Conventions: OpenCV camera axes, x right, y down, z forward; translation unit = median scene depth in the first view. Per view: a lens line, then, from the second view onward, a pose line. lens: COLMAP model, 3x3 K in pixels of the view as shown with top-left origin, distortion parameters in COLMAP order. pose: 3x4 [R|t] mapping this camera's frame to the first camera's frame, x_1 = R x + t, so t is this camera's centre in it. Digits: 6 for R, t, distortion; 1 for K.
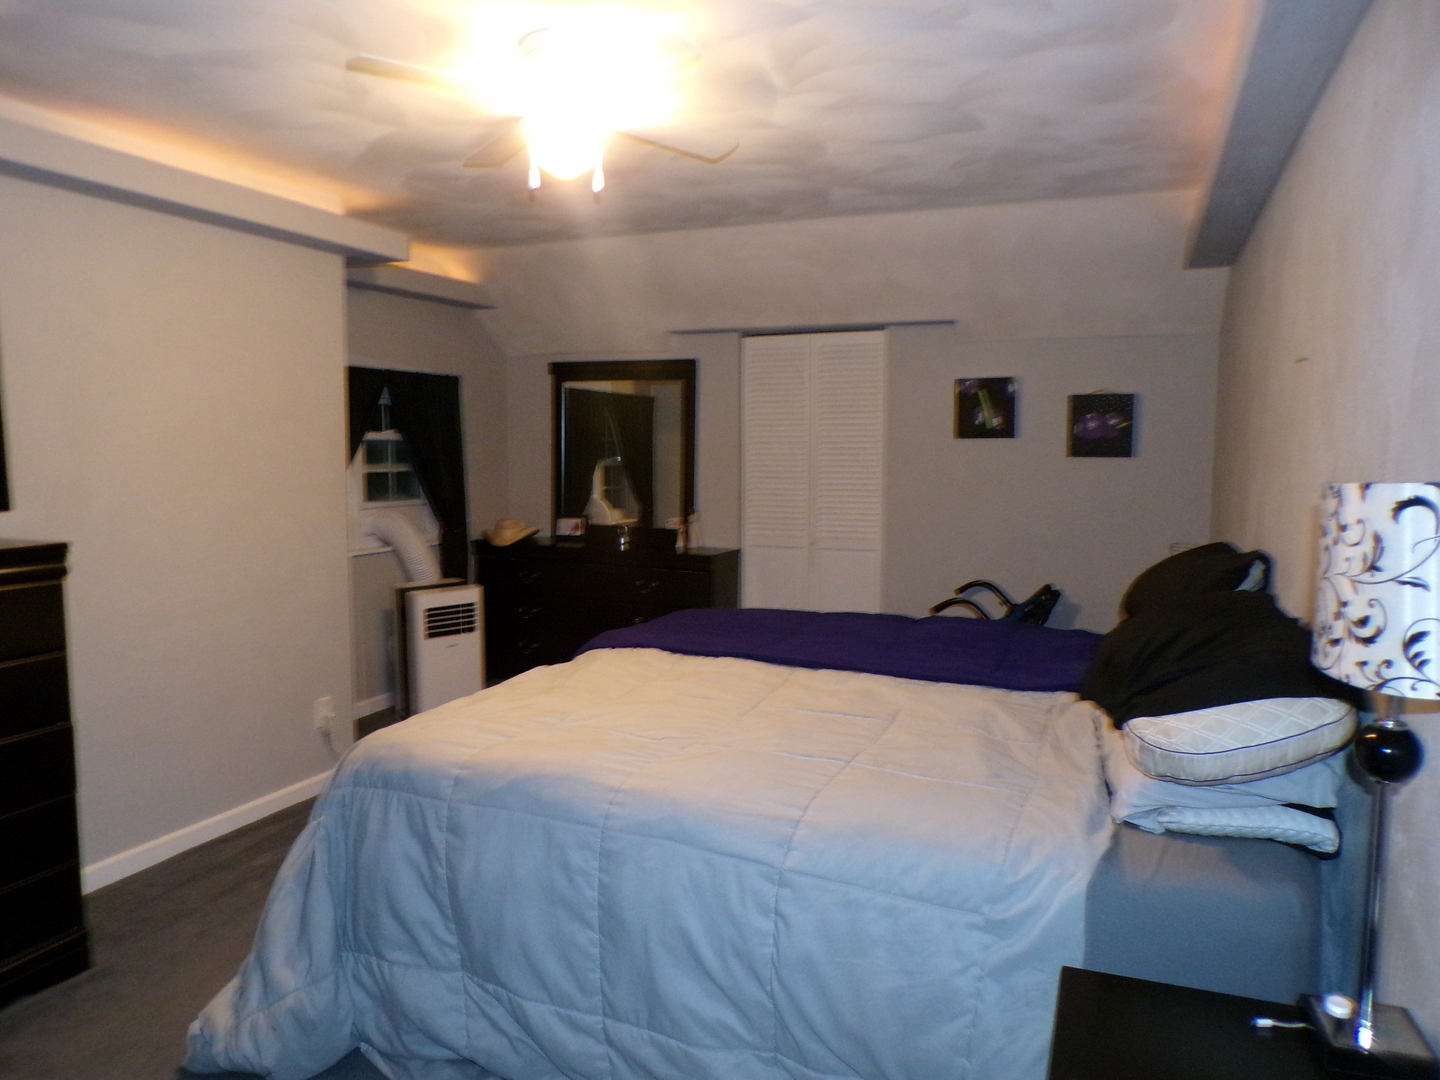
lens RADIAL K [[972.1, 0, 715.6], [0, 972.1, 546.4], [0, 0, 1]] dist [-0.050082, 0.026831]
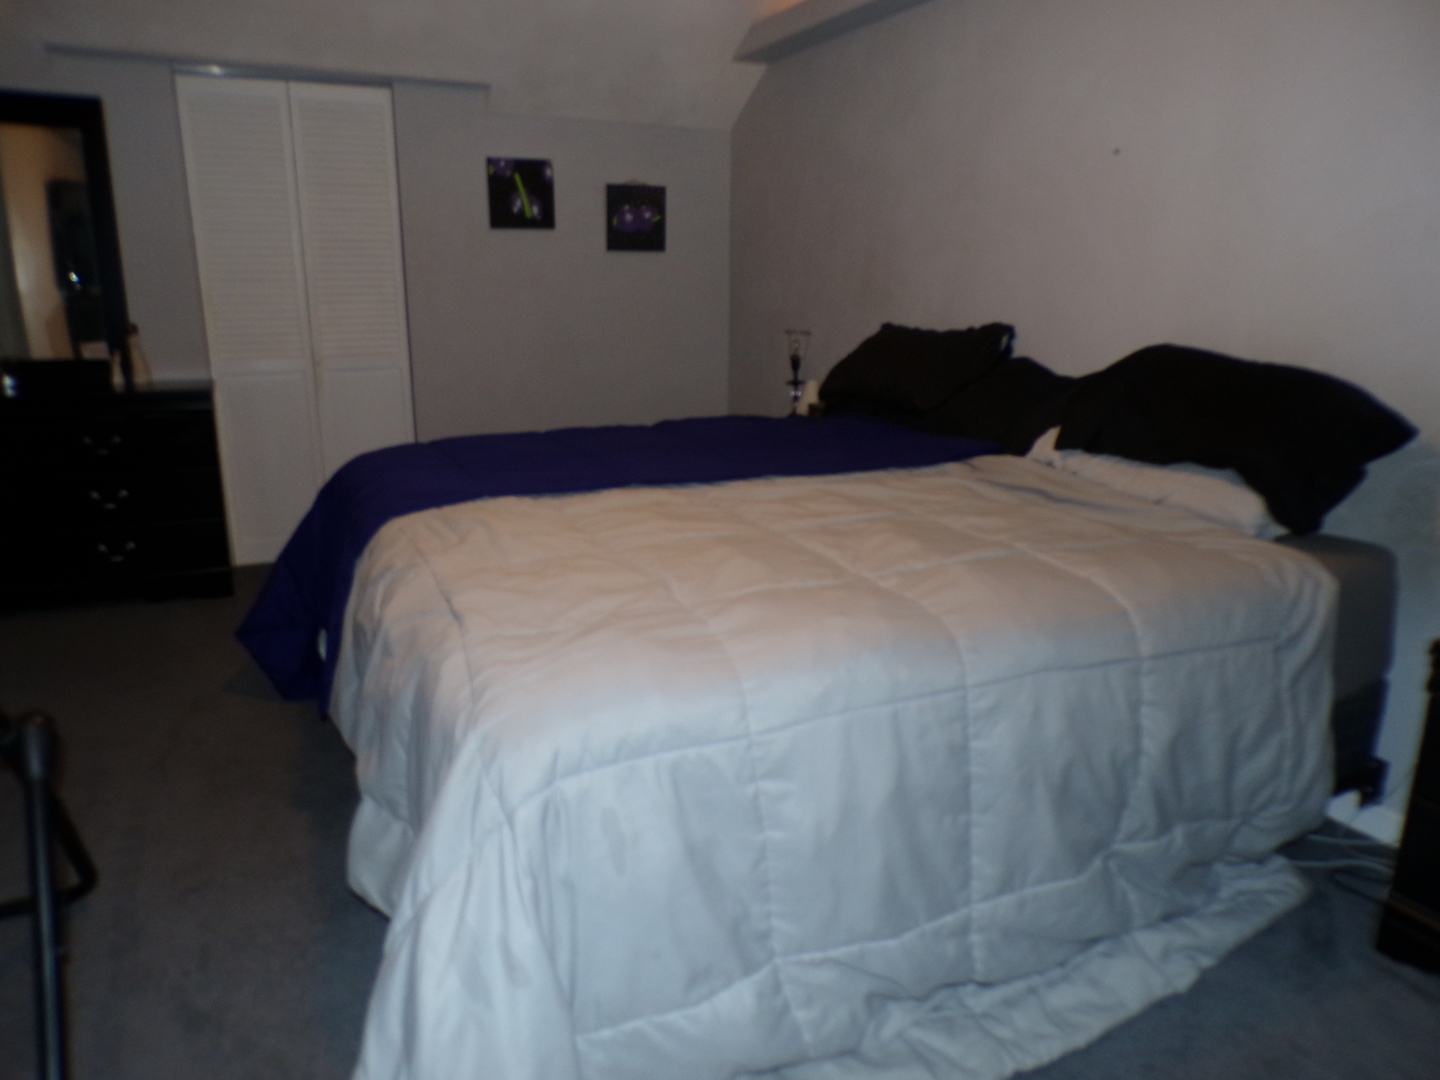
lens RADIAL K [[972.1, 0, 715.6], [0, 972.1, 546.4], [0, 0, 1]] dist [-0.050082, 0.026831]
pose [[0.655360, -0.201877, 0.727839, -0.318908], [0.068413, 0.975525, 0.208975, 0.000524], [-0.752212, -0.087160, 0.653131, 0.255589]]
